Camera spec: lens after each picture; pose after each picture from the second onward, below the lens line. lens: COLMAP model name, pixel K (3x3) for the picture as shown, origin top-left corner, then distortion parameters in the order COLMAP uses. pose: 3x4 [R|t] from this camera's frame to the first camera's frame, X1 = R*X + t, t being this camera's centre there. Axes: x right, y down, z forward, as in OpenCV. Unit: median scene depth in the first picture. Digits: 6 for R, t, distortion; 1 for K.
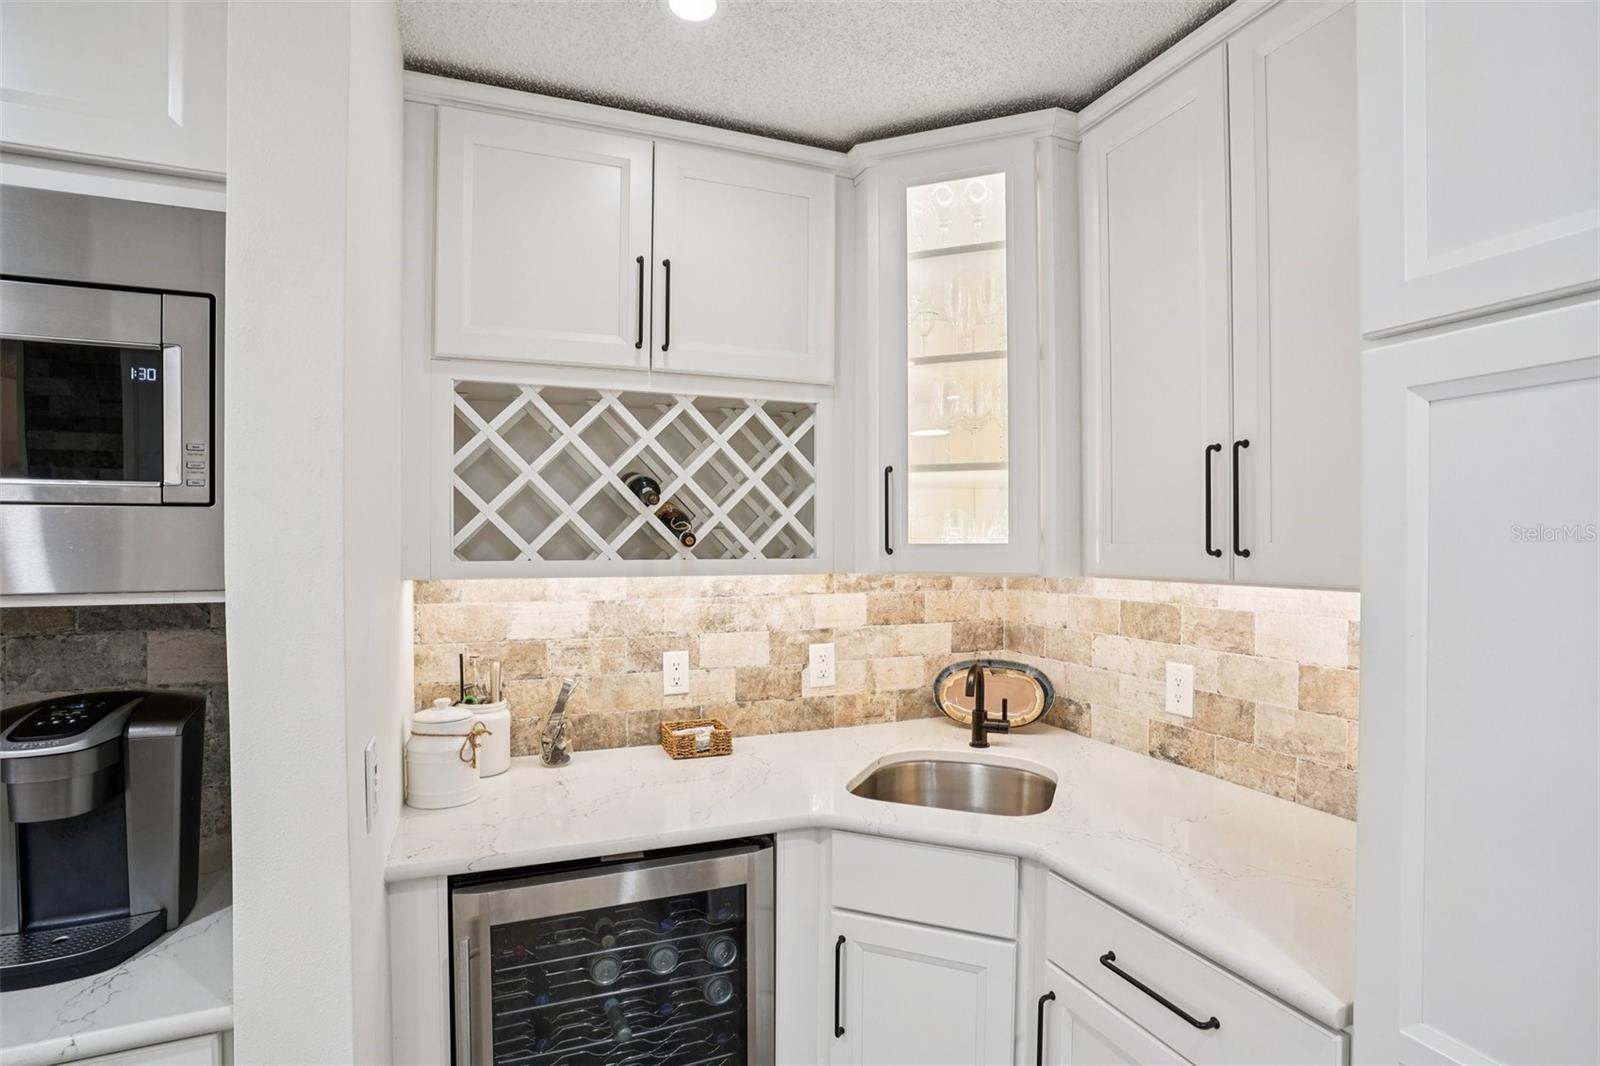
lens RADIAL K [[784.4, 0, 798.1], [0, 784.4, 530.1], [0, 0, 1]] dist [-0.078164, 0.035984]
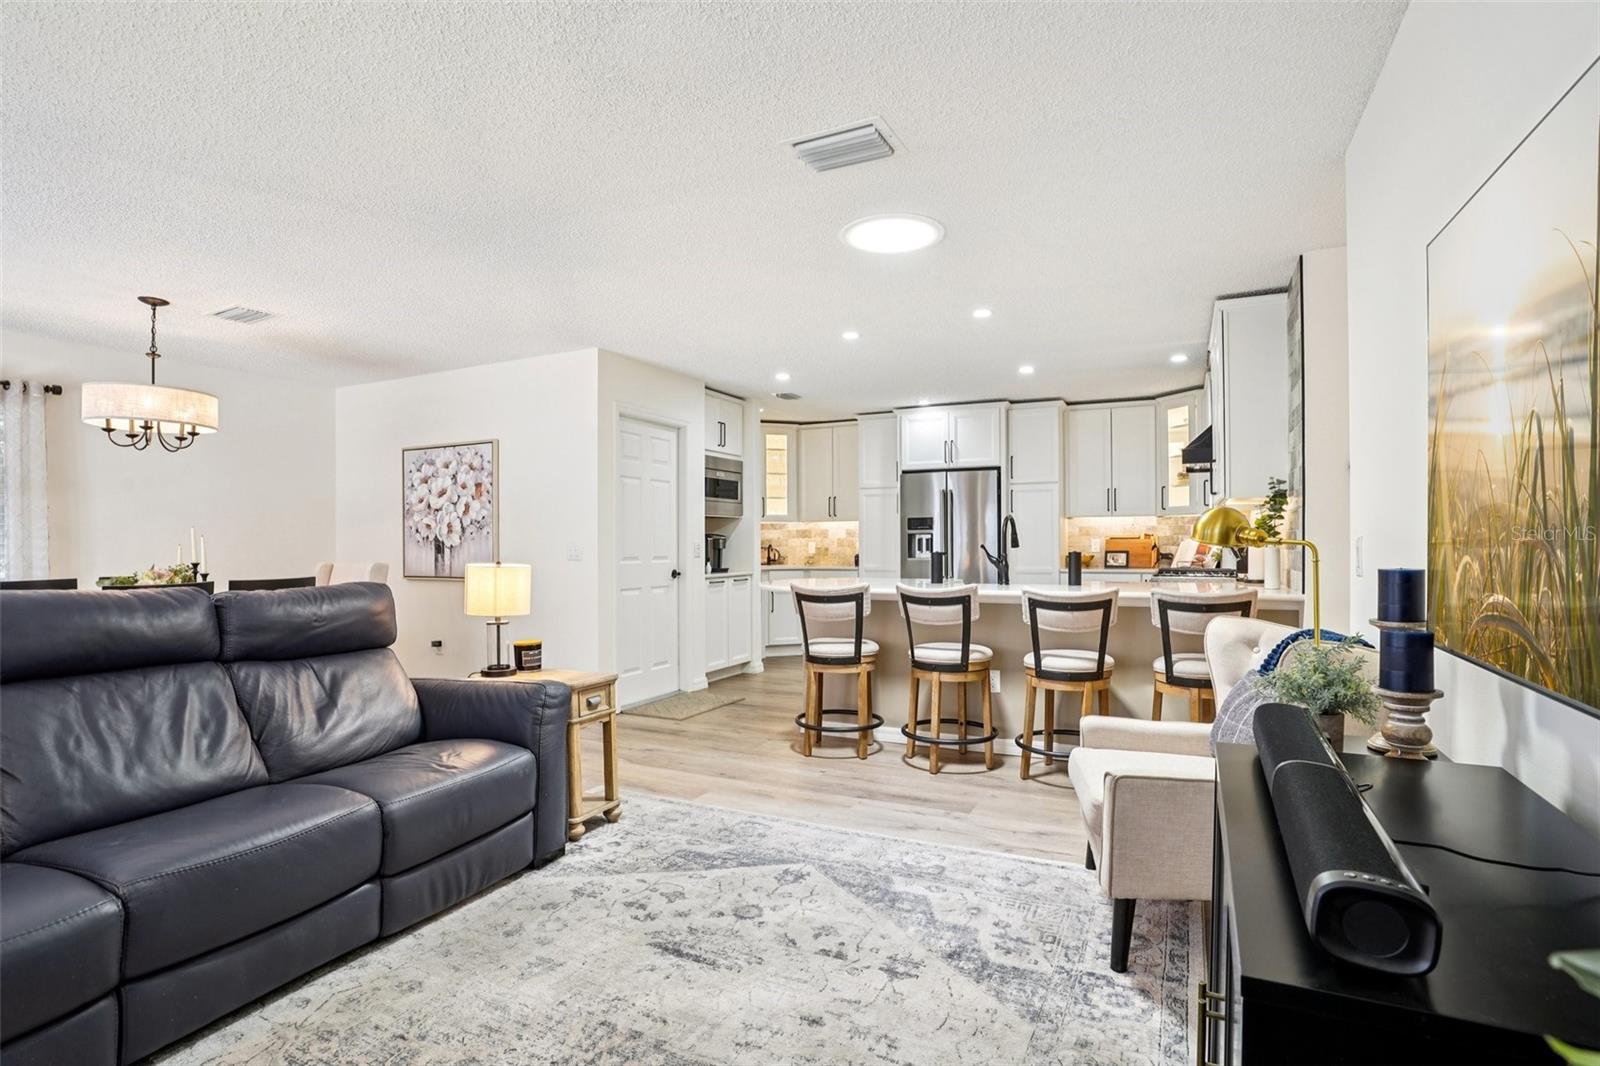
lens RADIAL K [[797.3, 0, 805.1], [0, 797.3, 543.0], [0, 0, 1]] dist [-0.078443, 0.039322]
pose [[0.744541, -0.004787, 0.667559, -2.949972], [-0.002394, 0.999949, 0.009840, 0.143902], [-0.667572, -0.008924, 0.744492, -2.735934]]
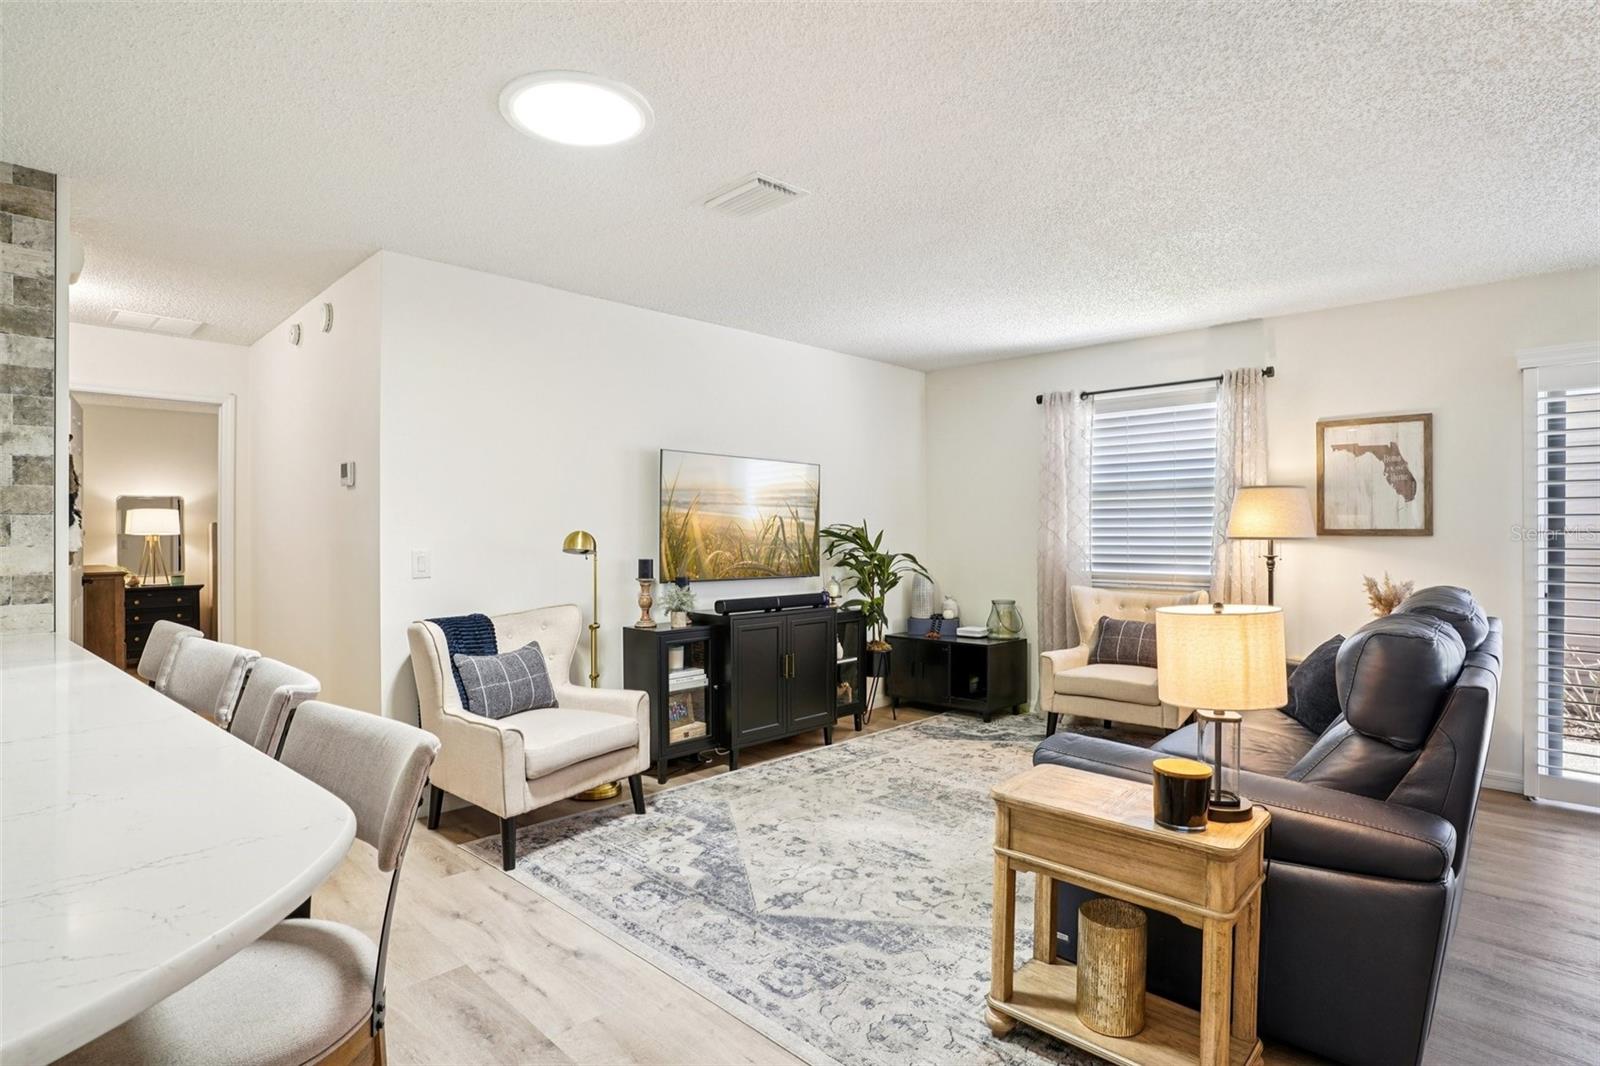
lens RADIAL K [[821.1, 0, 797.4], [0, 821.1, 526.2], [0, 0, 1]] dist [-0.075633, 0.040976]
pose [[-0.918210, -0.000804, -0.396092, -1.313209], [0.006366, 0.999839, -0.016787, 0.124922], [0.396042, -0.017935, -0.918057, -0.075093]]
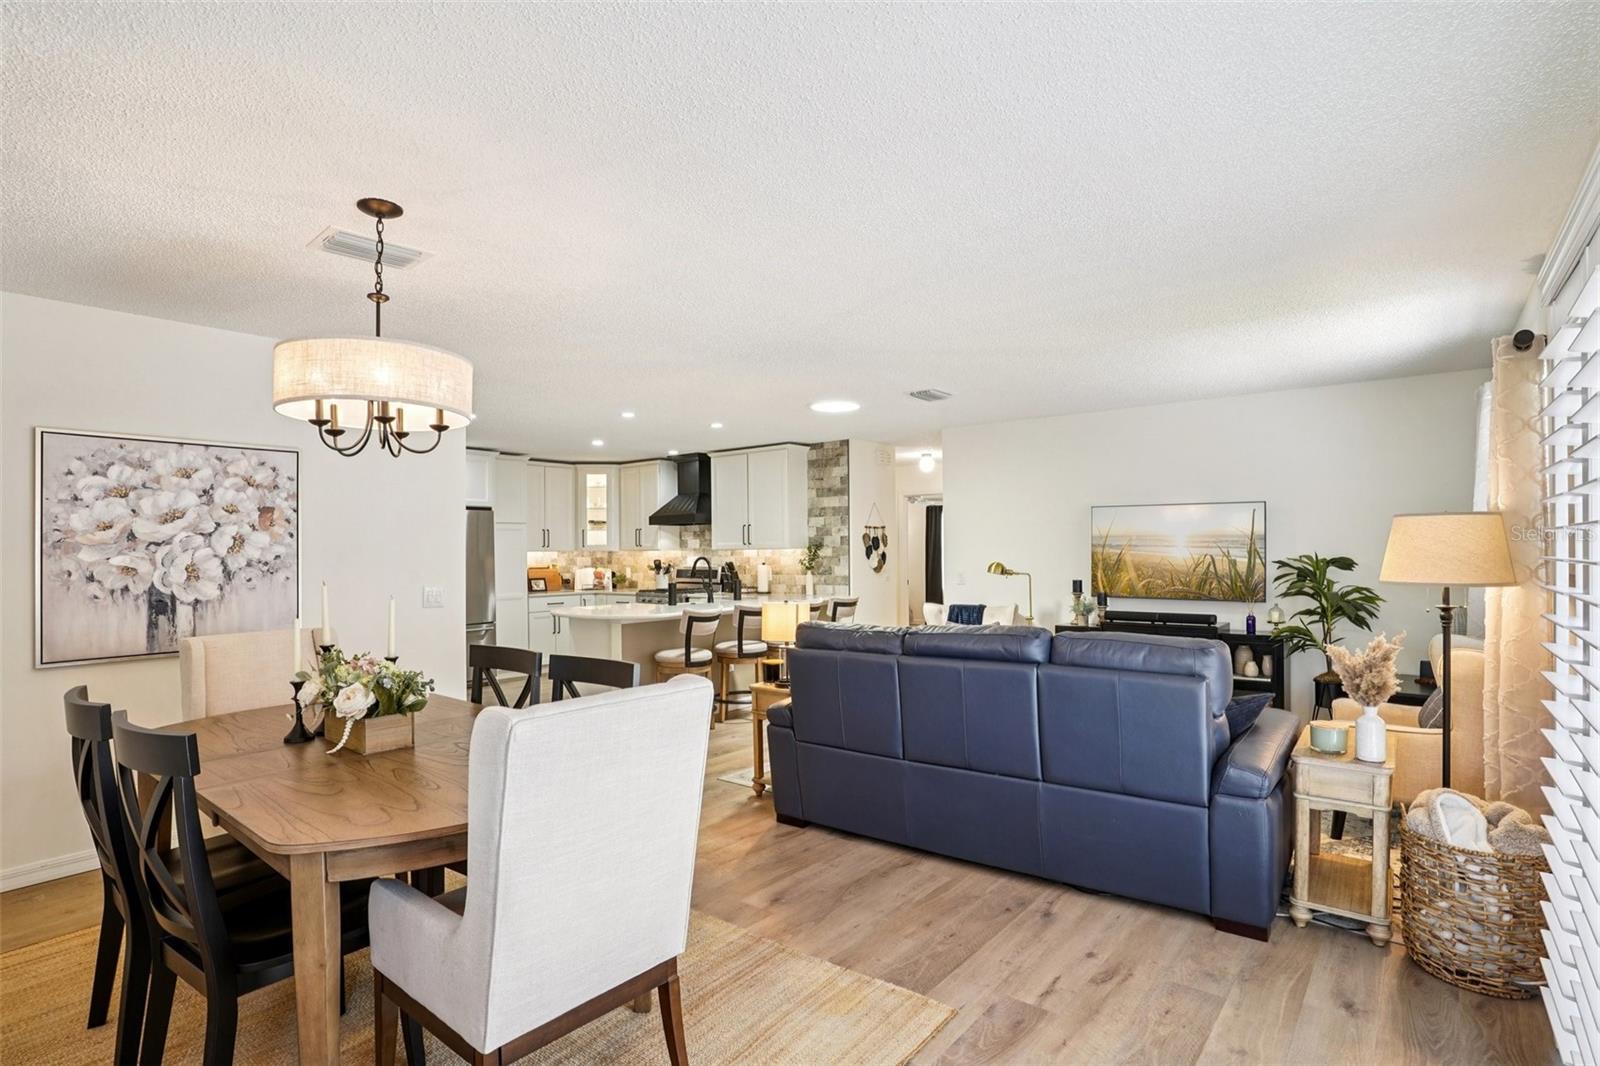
lens RADIAL K [[797.3, 0, 805.1], [0, 797.3, 543.0], [0, 0, 1]] dist [-0.078443, 0.039322]
pose [[-0.484775, 0.013680, 0.874532, -4.477658], [-0.000604, 0.999872, -0.015975, 0.067882], [-0.874639, -0.008273, -0.484705, 0.359700]]
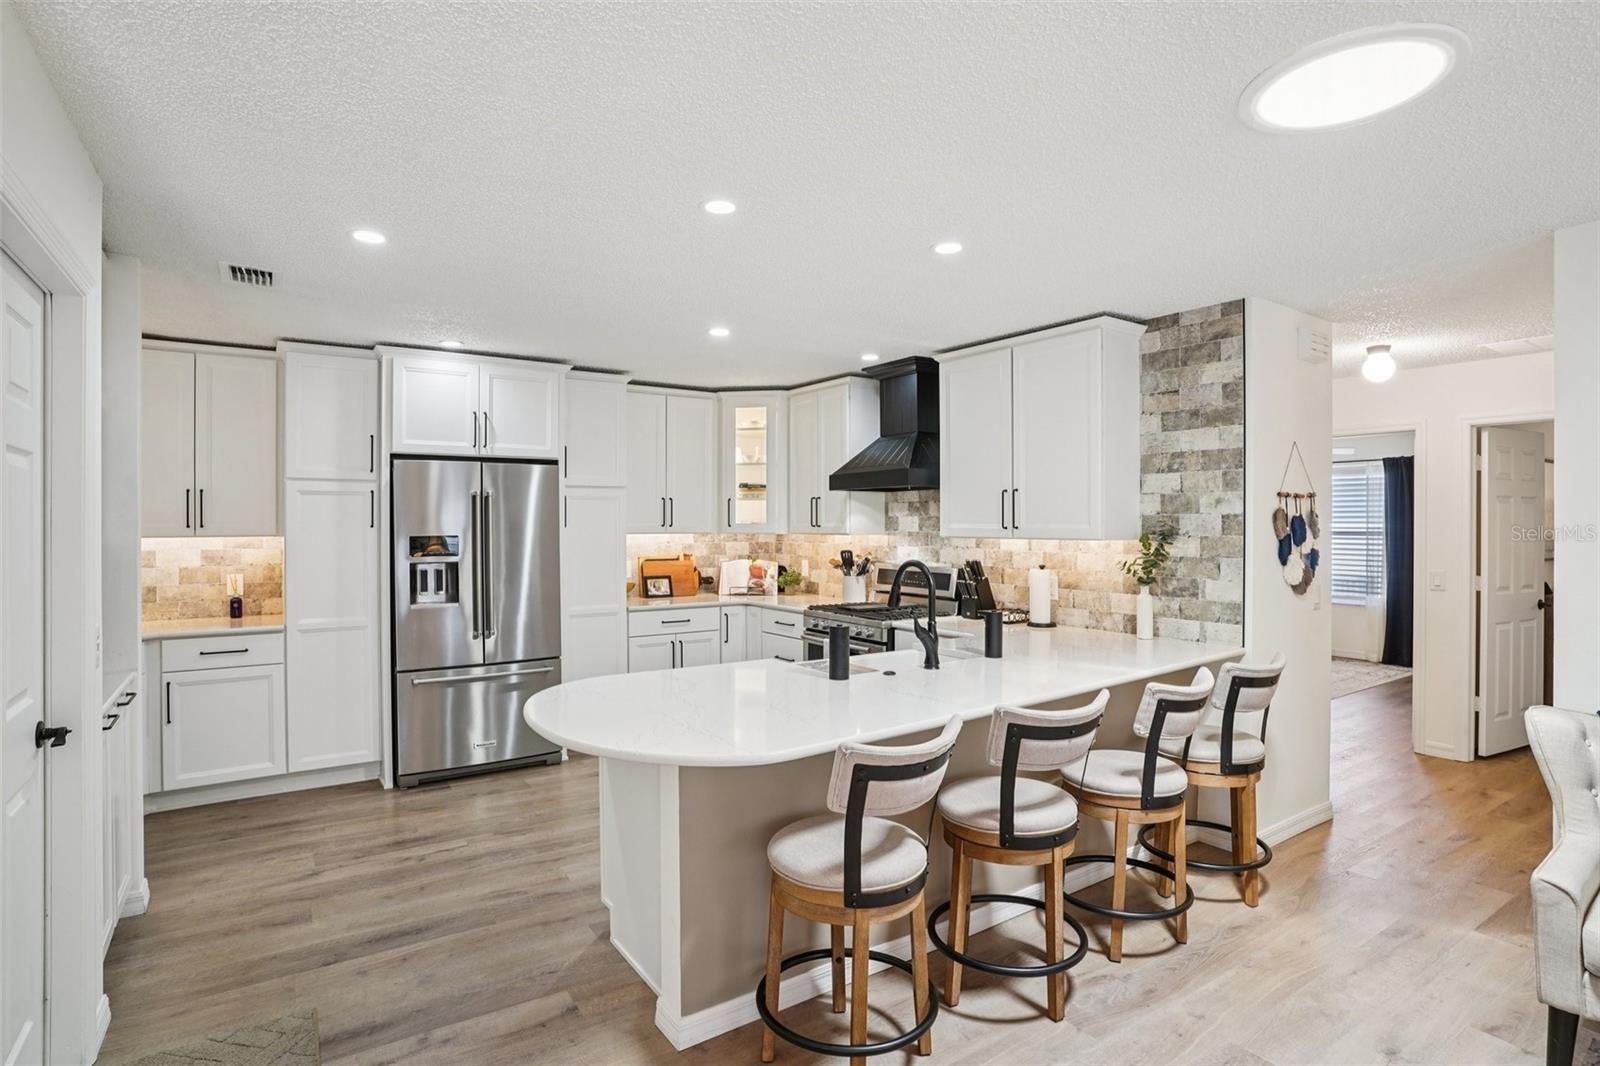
lens RADIAL K [[821.1, 0, 797.4], [0, 821.1, 526.2], [0, 0, 1]] dist [-0.075633, 0.040976]
pose [[-0.206617, -0.005484, 0.978407, -2.381896], [-0.012198, 0.999921, 0.003029, -0.007689], [-0.978346, -0.011309, -0.206667, -0.527805]]
